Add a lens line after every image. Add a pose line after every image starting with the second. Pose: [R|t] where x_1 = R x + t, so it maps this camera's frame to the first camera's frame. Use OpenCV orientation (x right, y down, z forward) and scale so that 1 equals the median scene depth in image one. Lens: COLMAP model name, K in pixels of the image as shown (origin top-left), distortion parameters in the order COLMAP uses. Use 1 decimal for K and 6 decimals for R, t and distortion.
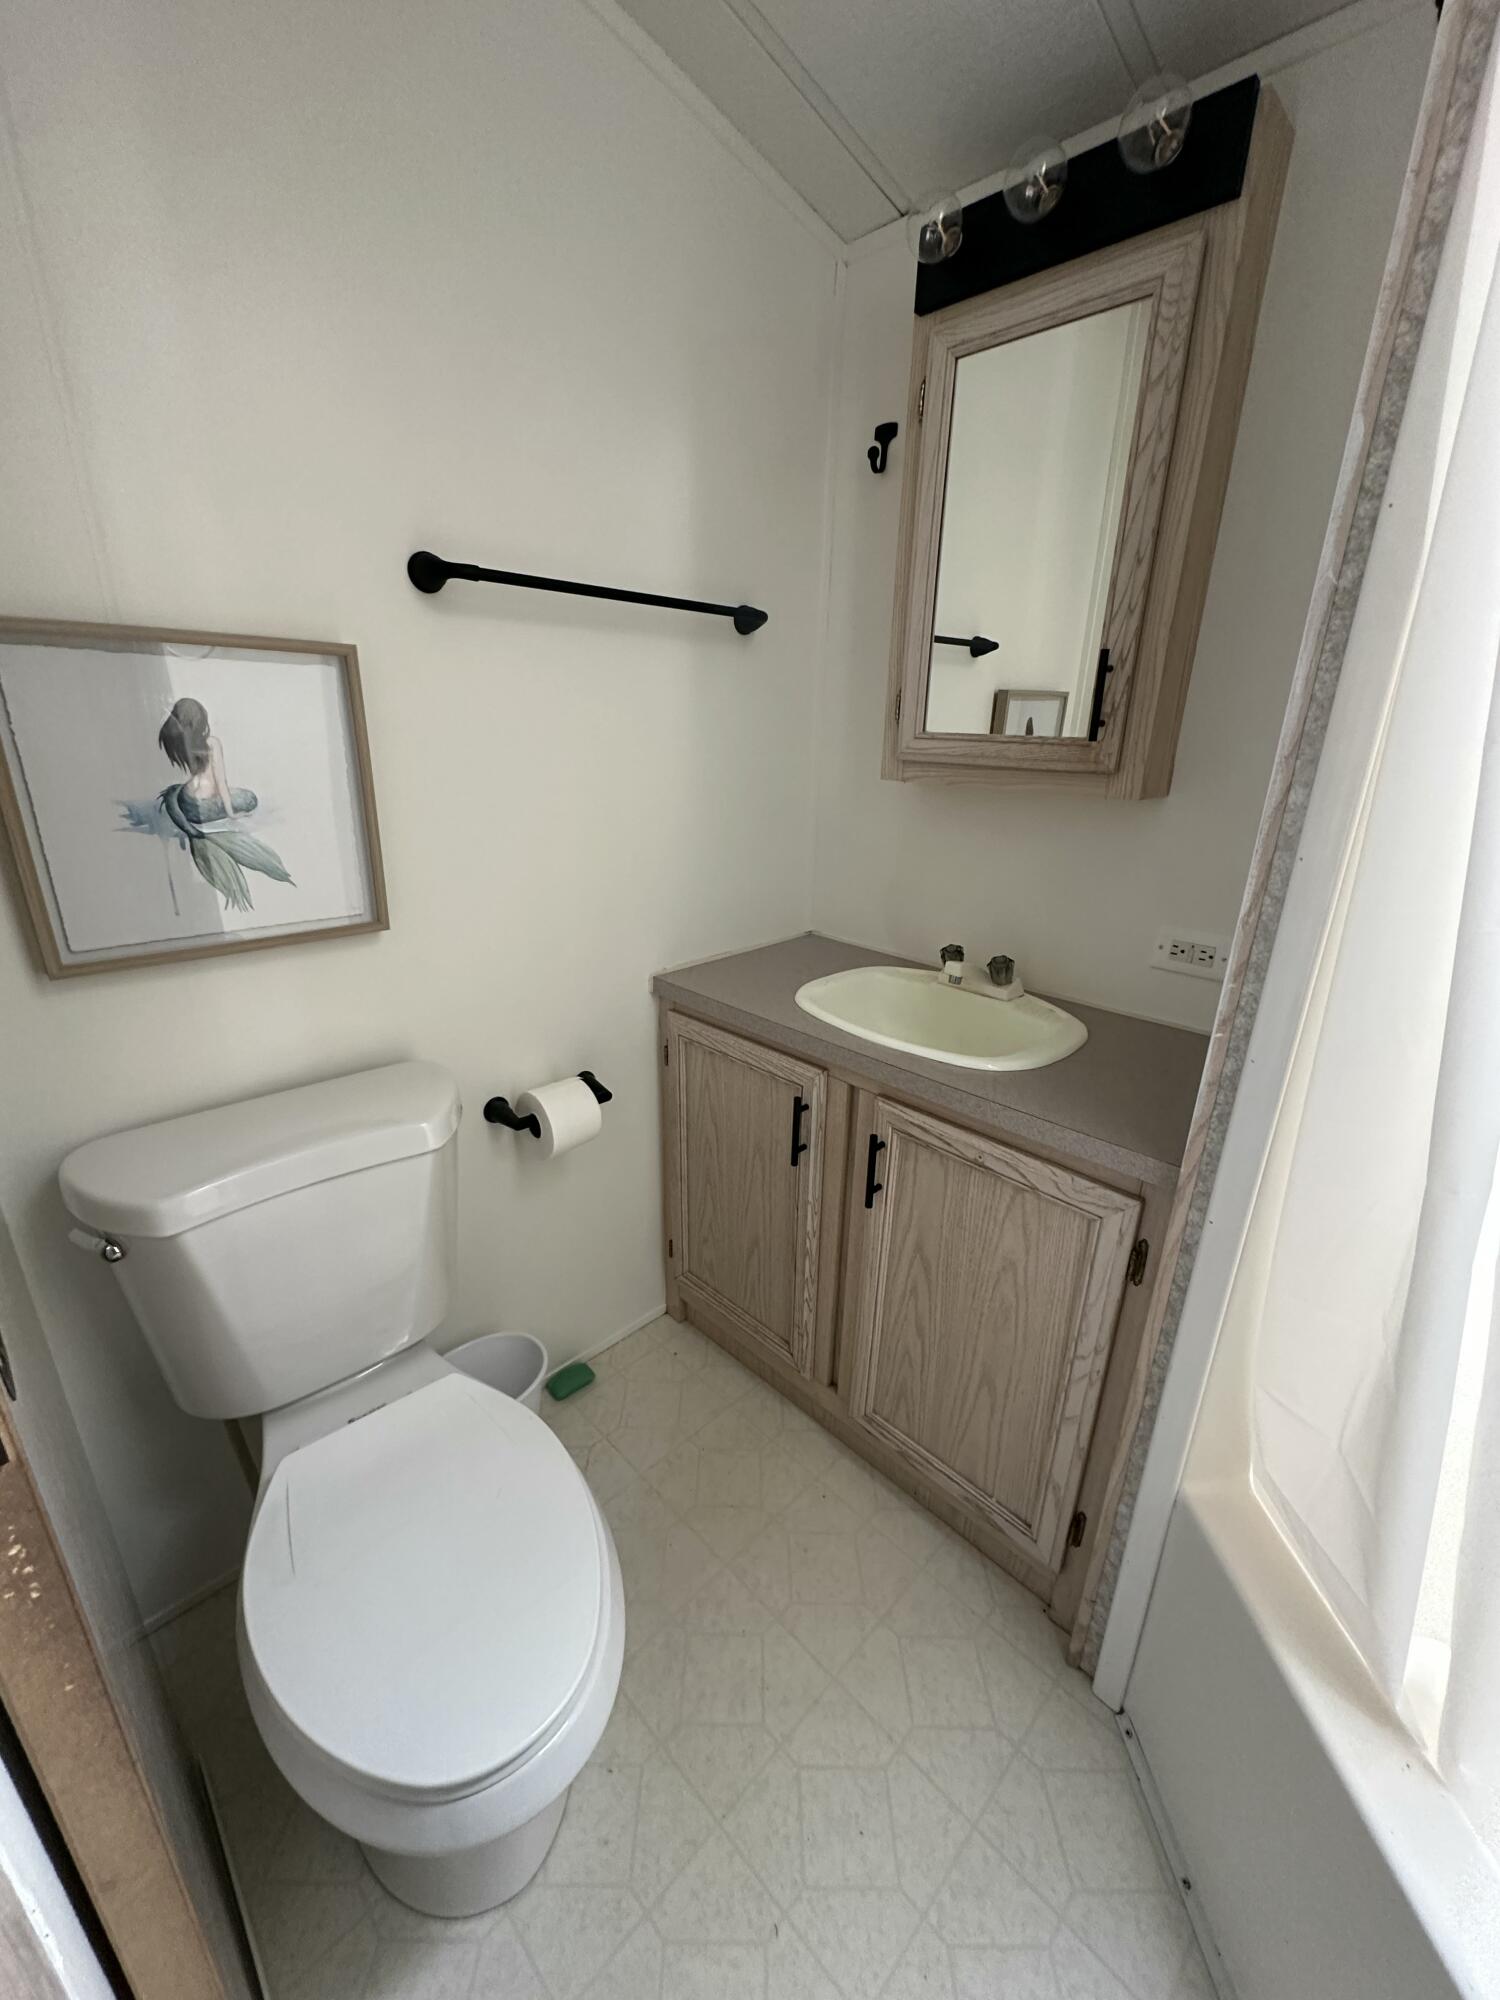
lens RADIAL K [[792.6, 0, 750.3], [0, 792.6, 999.7], [0, 0, 1]] dist [-0.000623, -0.000329]
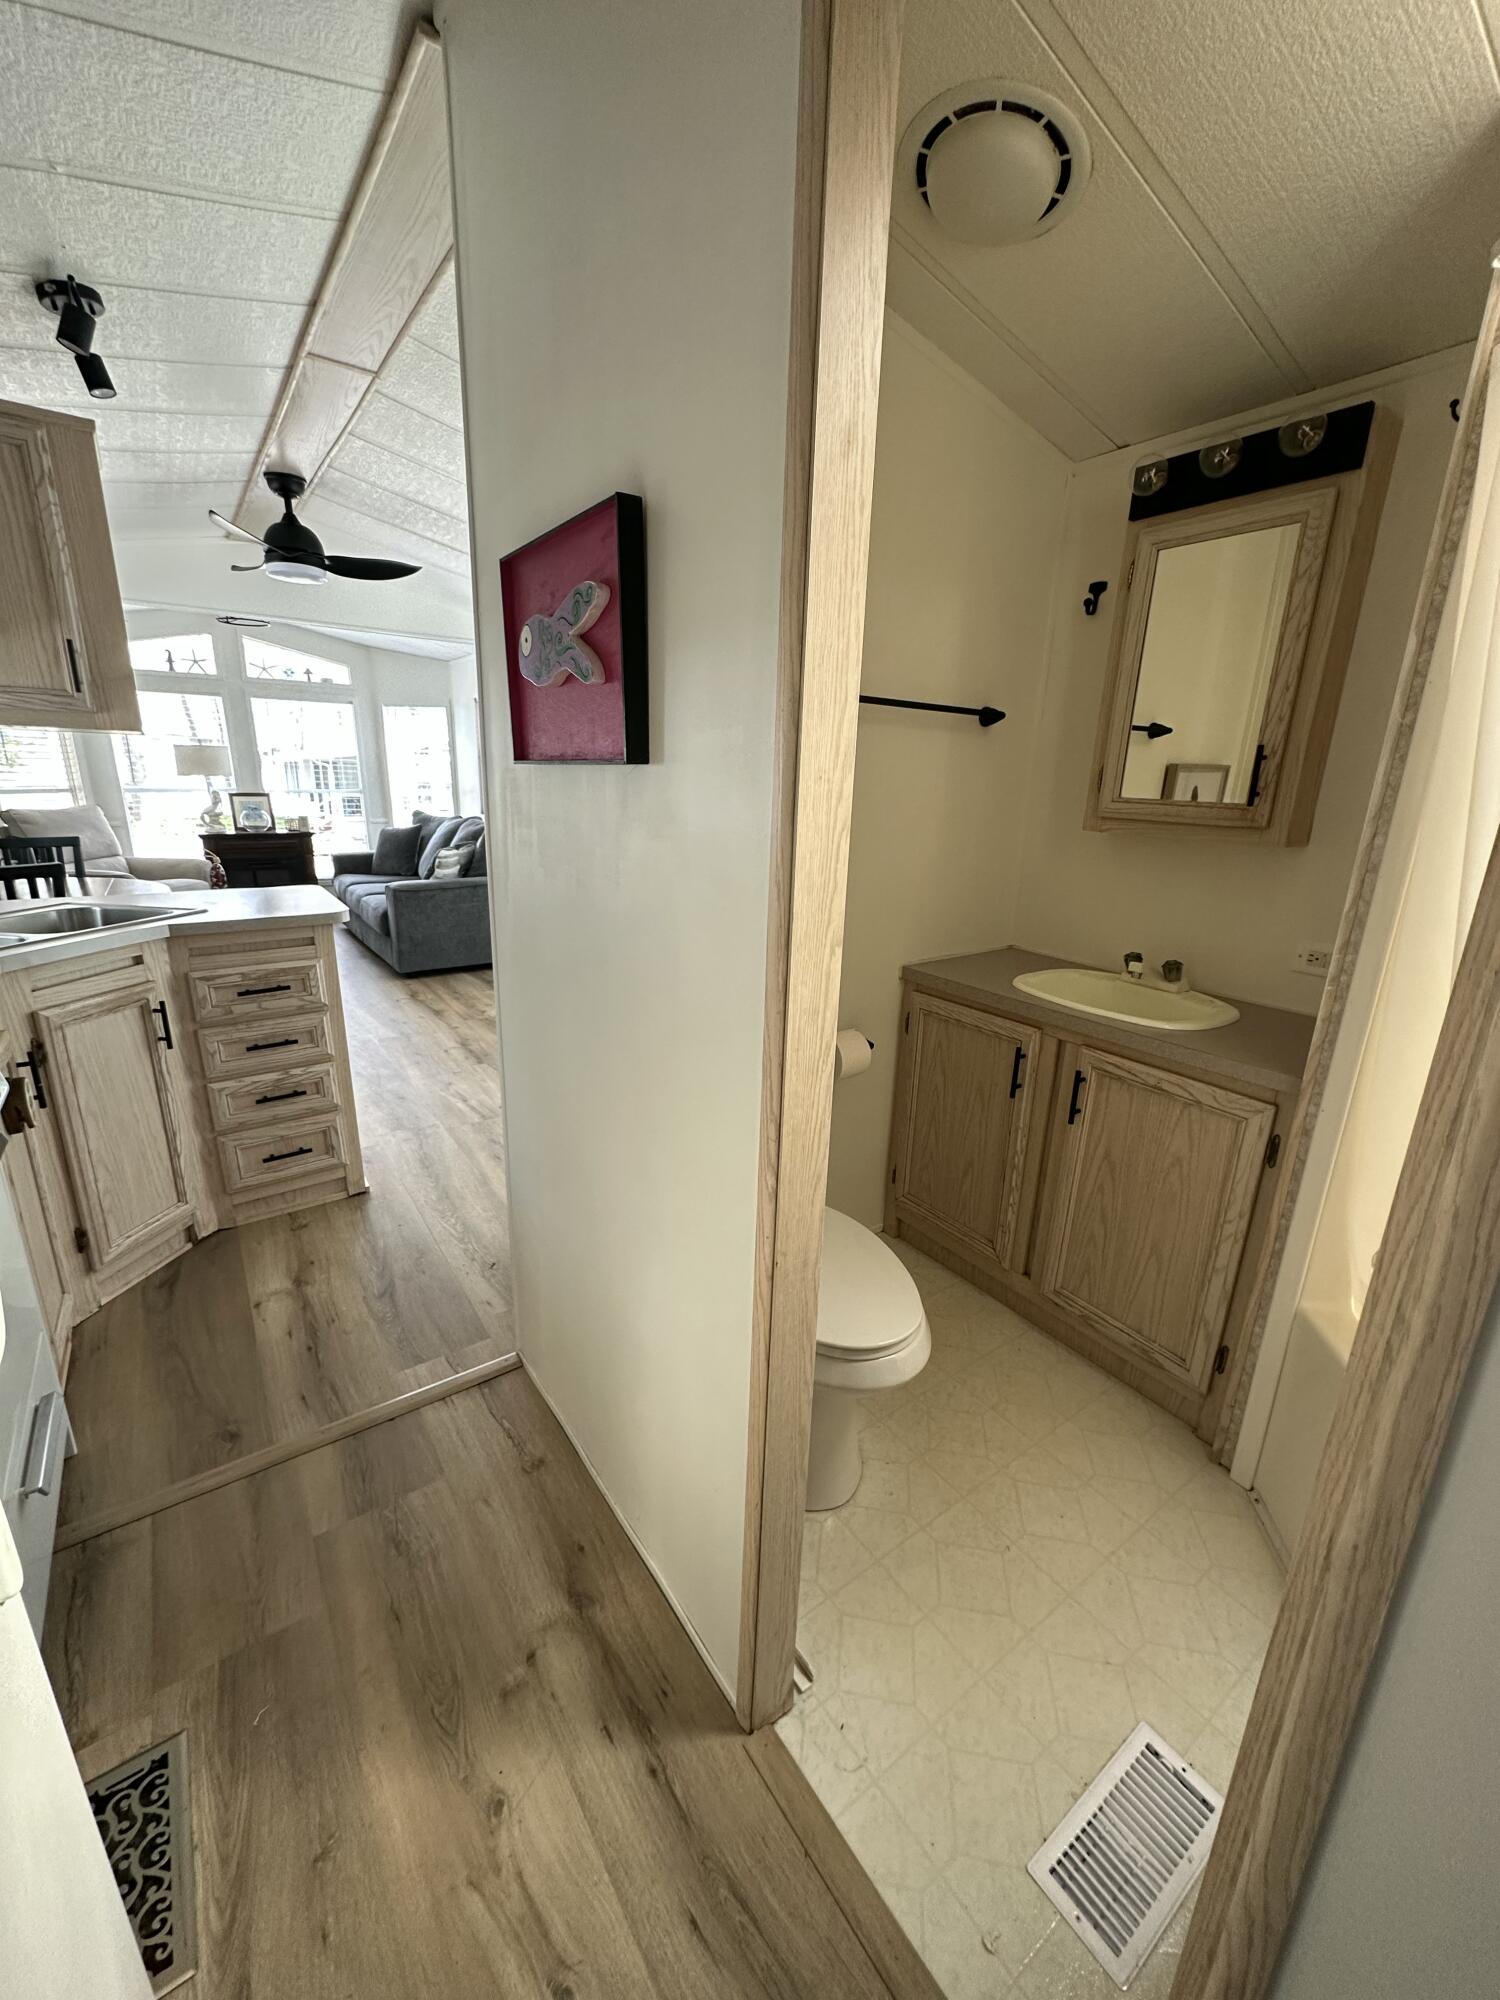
lens RADIAL K [[792.6, 0, 751.6], [0, 792.6, 1000.3], [0, 0, 1]] dist [-0.000623, -0.000329]
pose [[0.986844, 0.057803, -0.150989, -0.221743], [-0.067511, 0.995914, -0.059981, 0.170547], [0.146905, 0.069385, 0.986714, -0.523429]]
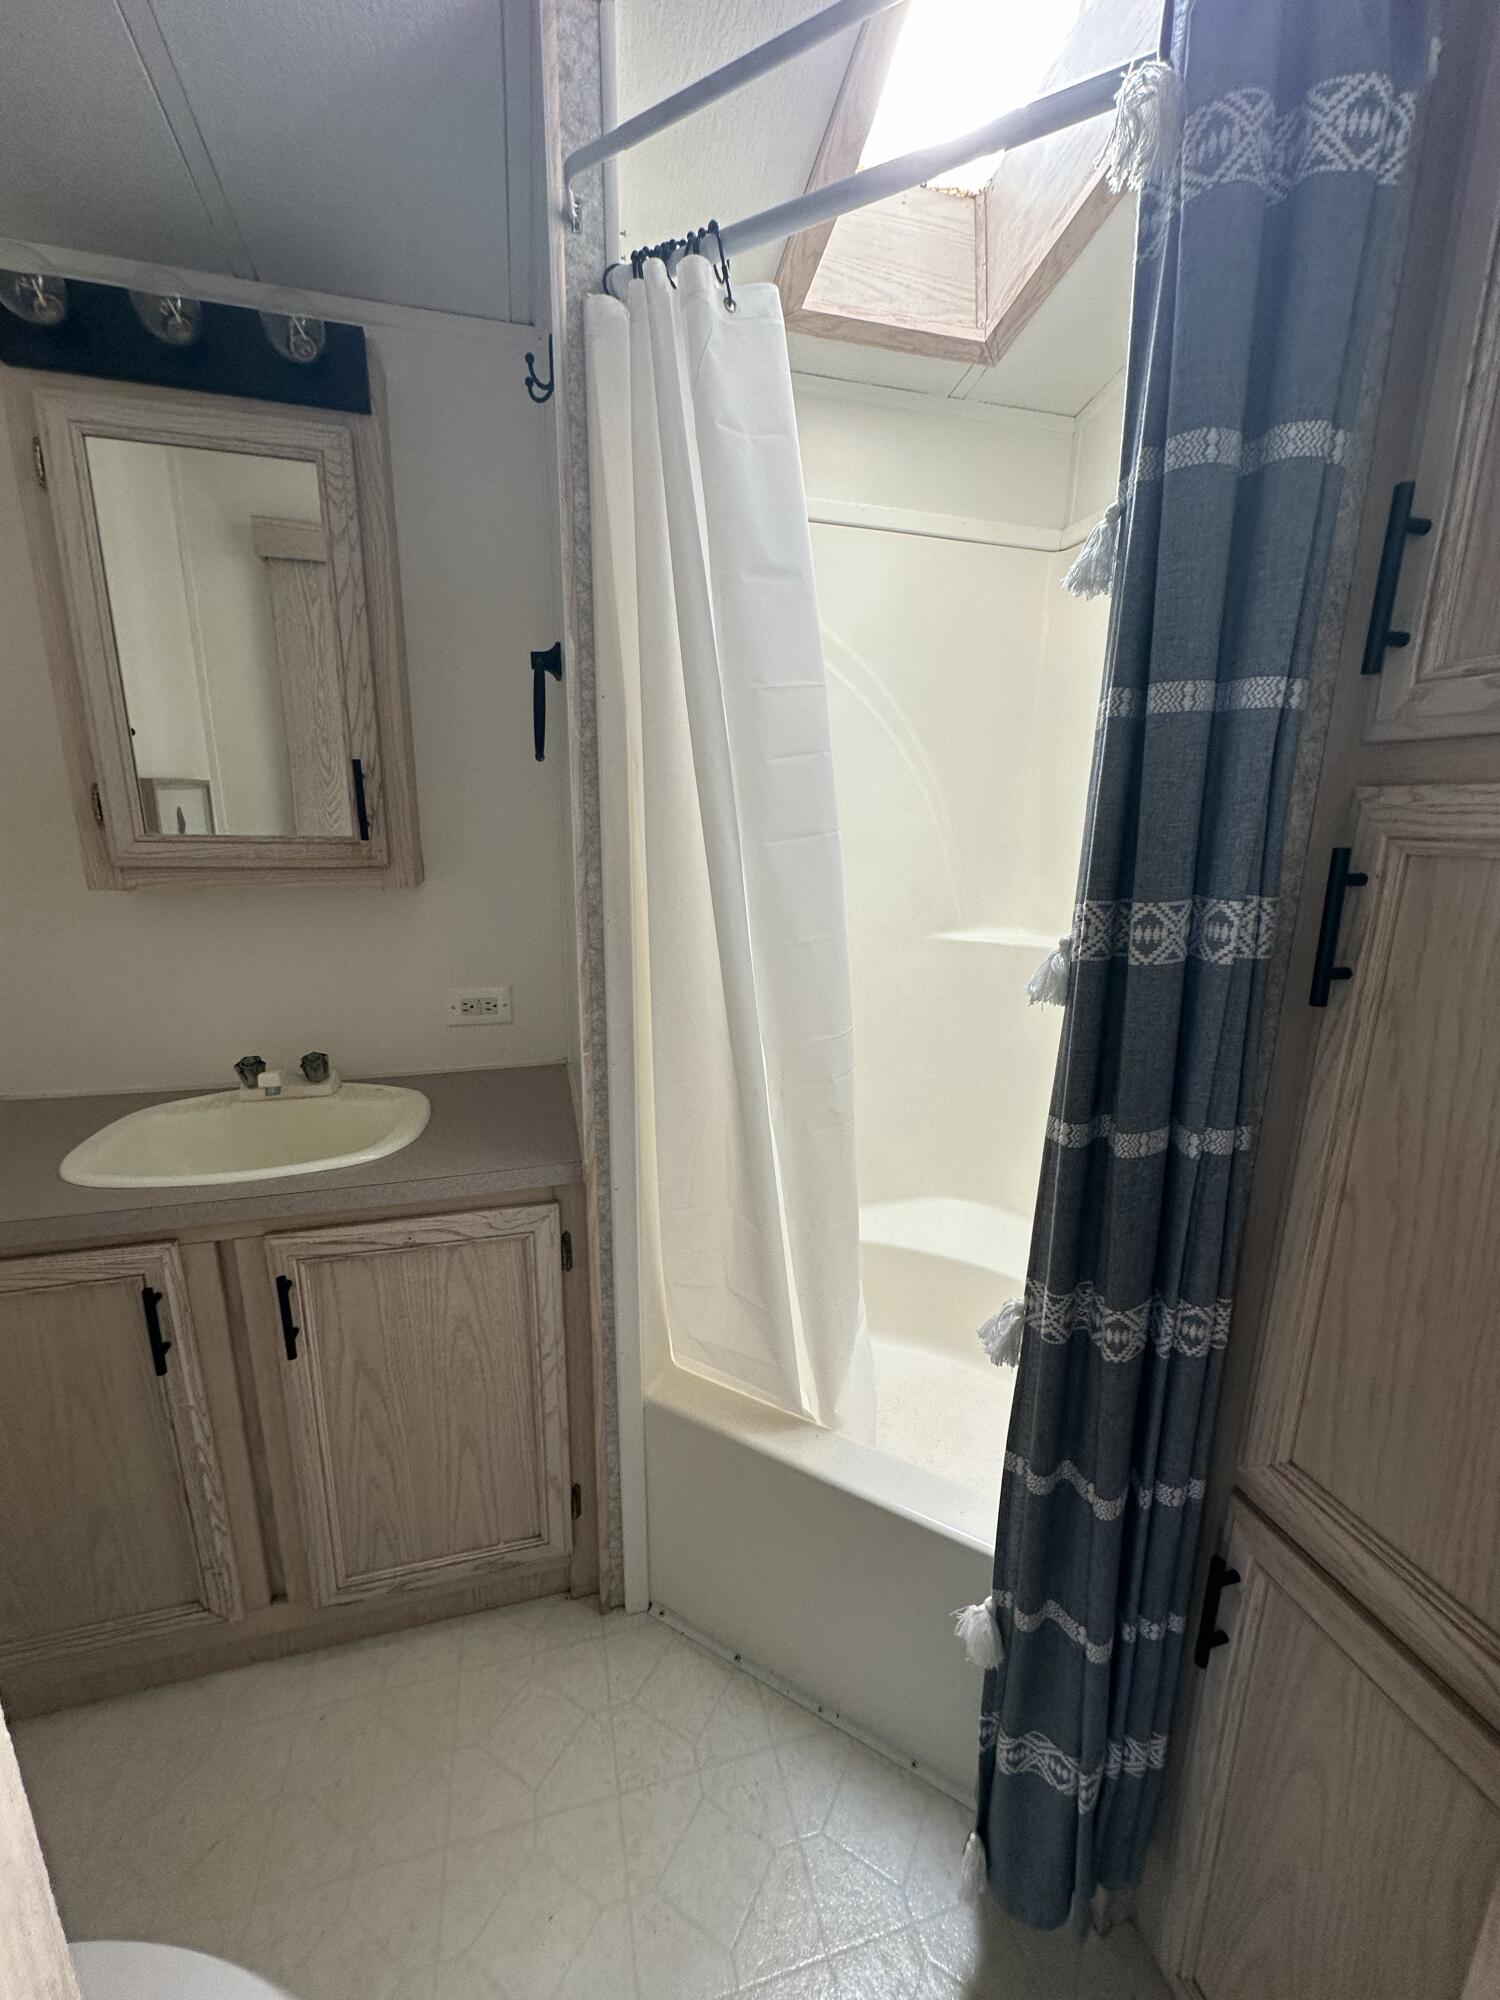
lens RADIAL K [[792.6, 0, 750.1], [0, 792.6, 1000.7], [0, 0, 1]] dist [-0.000623, -0.000329]
pose [[0.494763, -0.213904, 0.842291, -0.269357], [0.283997, 0.955815, 0.075915, -0.045258], [-0.821313, 0.201648, 0.533650, 0.024136]]
